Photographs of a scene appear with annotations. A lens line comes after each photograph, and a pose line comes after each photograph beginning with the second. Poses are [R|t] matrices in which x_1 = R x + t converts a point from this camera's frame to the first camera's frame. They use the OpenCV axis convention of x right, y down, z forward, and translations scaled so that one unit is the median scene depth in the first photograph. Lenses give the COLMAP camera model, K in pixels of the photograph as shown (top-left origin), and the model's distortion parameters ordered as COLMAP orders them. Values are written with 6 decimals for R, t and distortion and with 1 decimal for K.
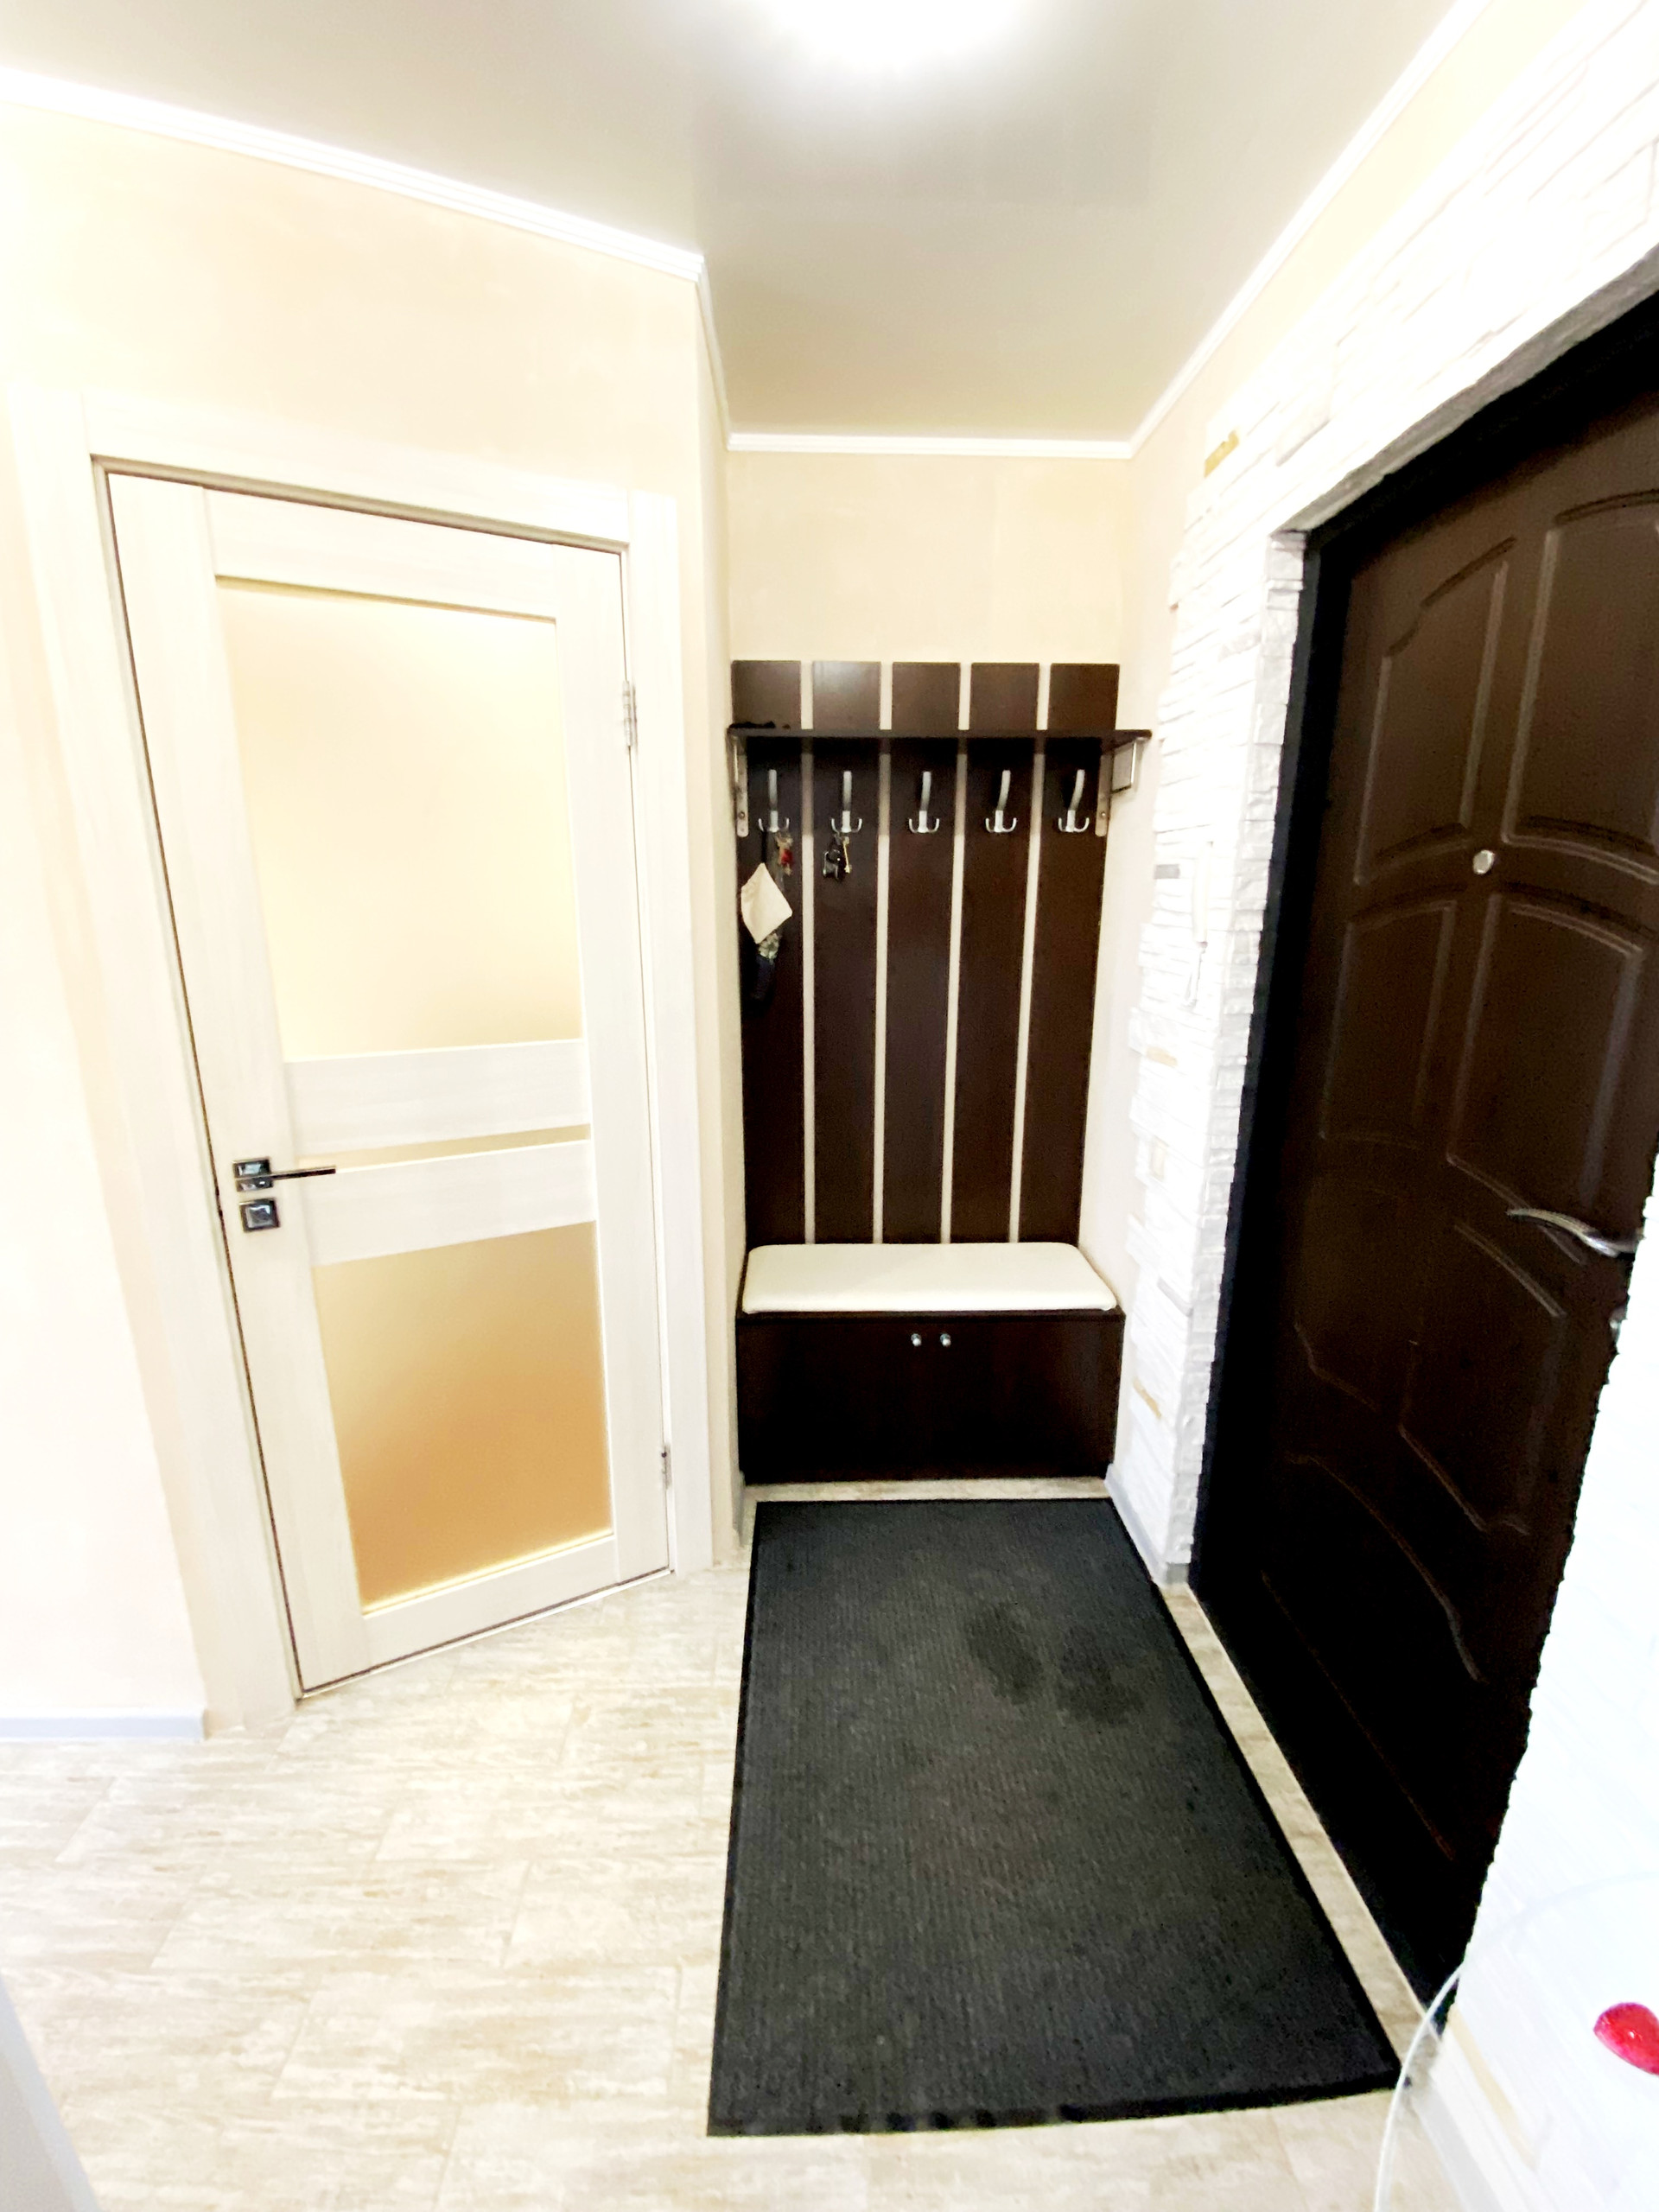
lens RADIAL K [[903.6, 0, 831.2], [0, 903.6, 1104.4], [0, 0, 1]] dist [0.014298, -0.015428]
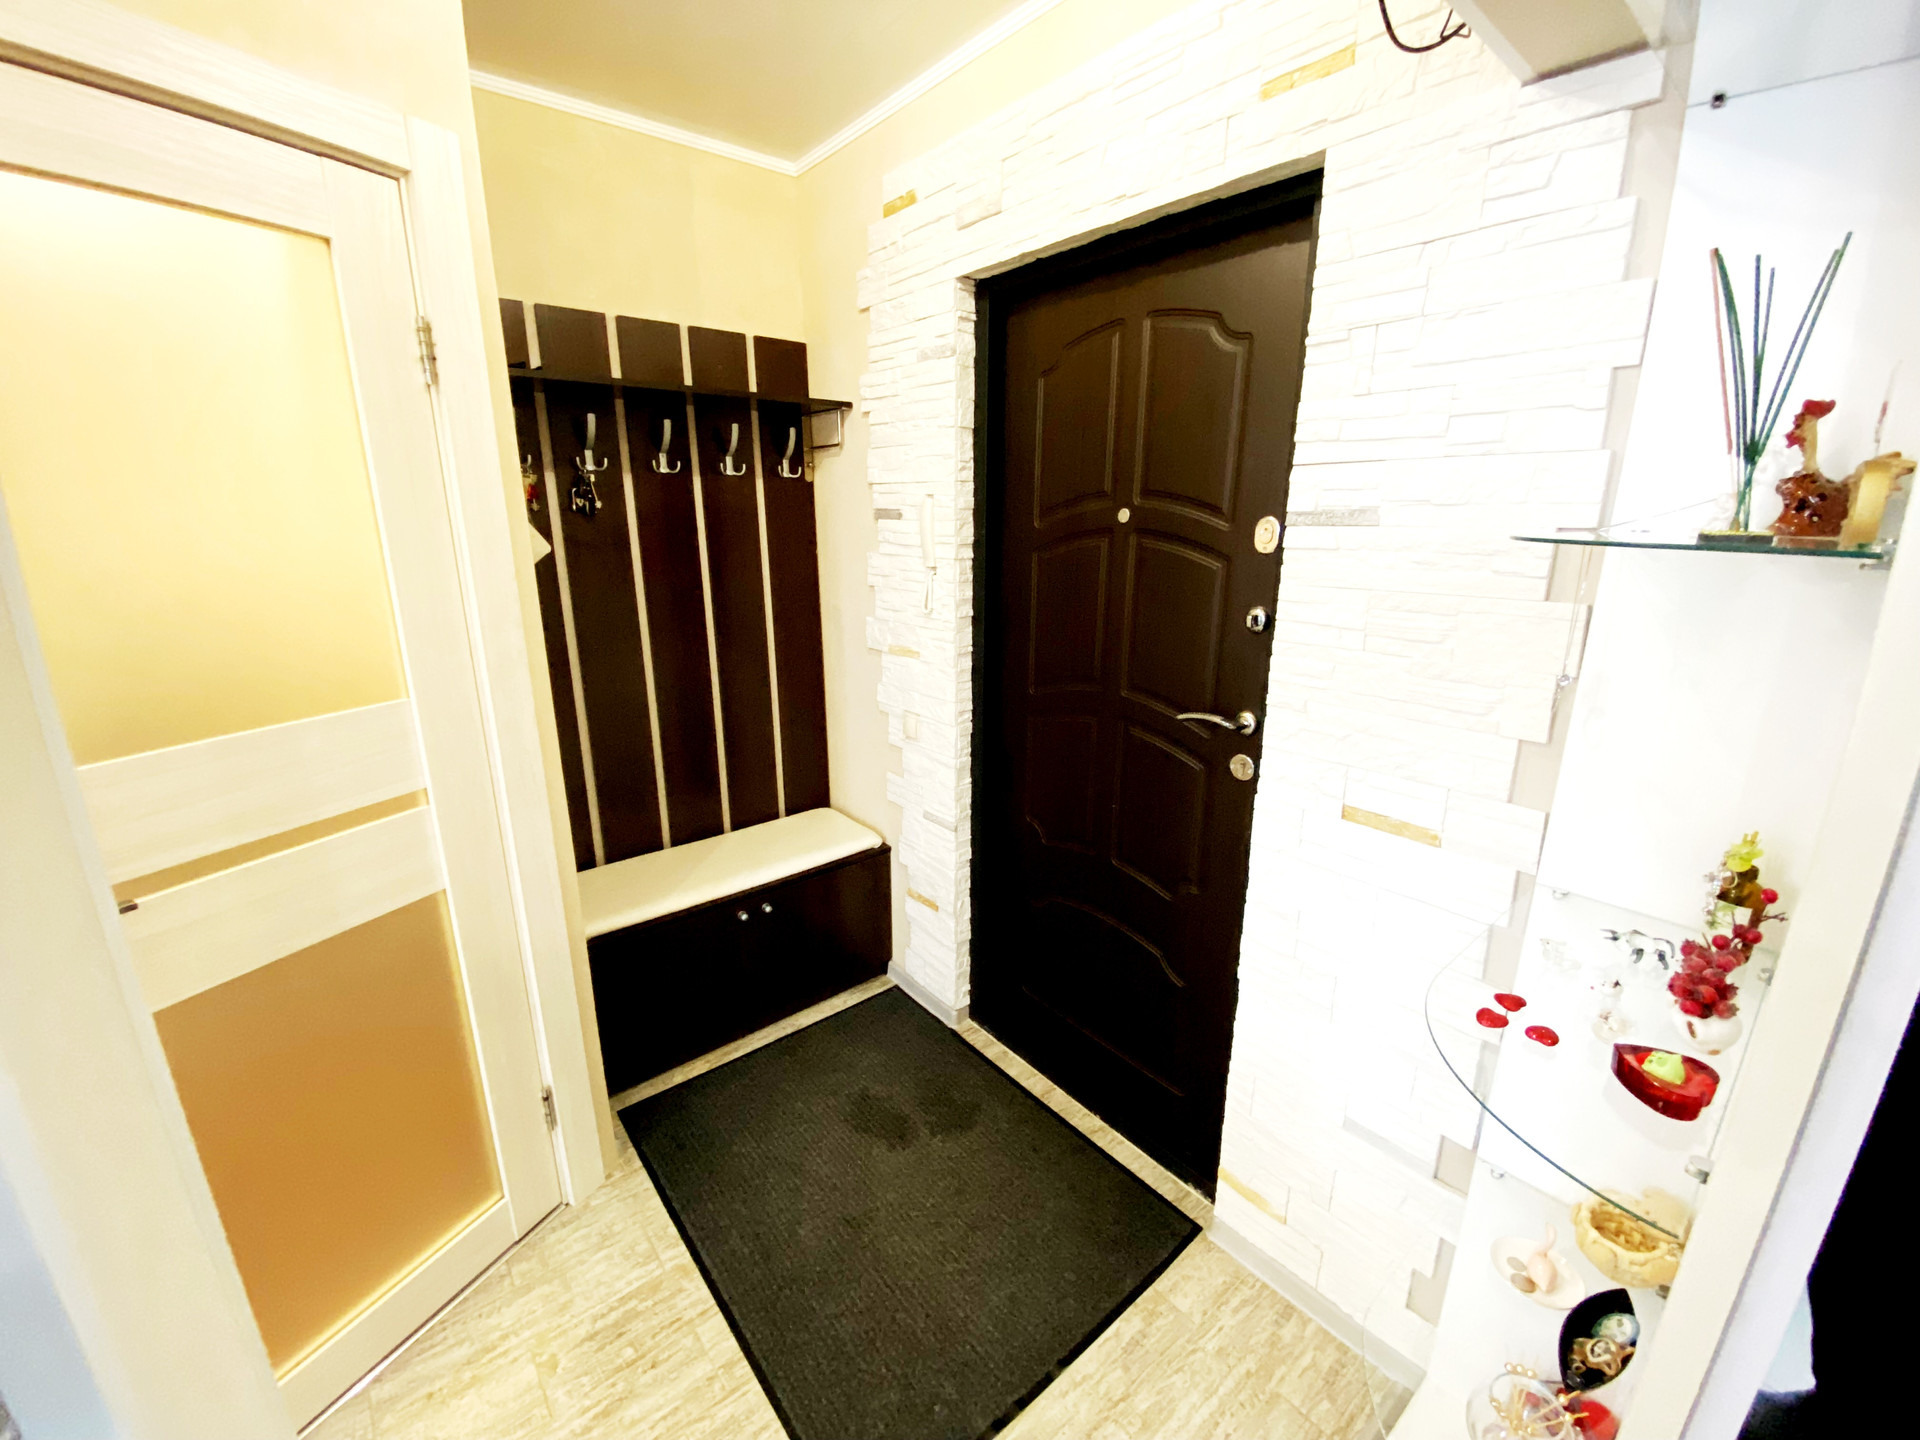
lens RADIAL K [[781.5, 0, 960.0], [0, 781.5, 720.0], [0, 0, 1]] dist [0.064181, -0.041940]
pose [[0.797032, -0.158773, 0.582693, -0.295787], [0.140454, 0.987100, 0.076849, -0.033008], [-0.587378, 0.020590, 0.809051, 0.002786]]
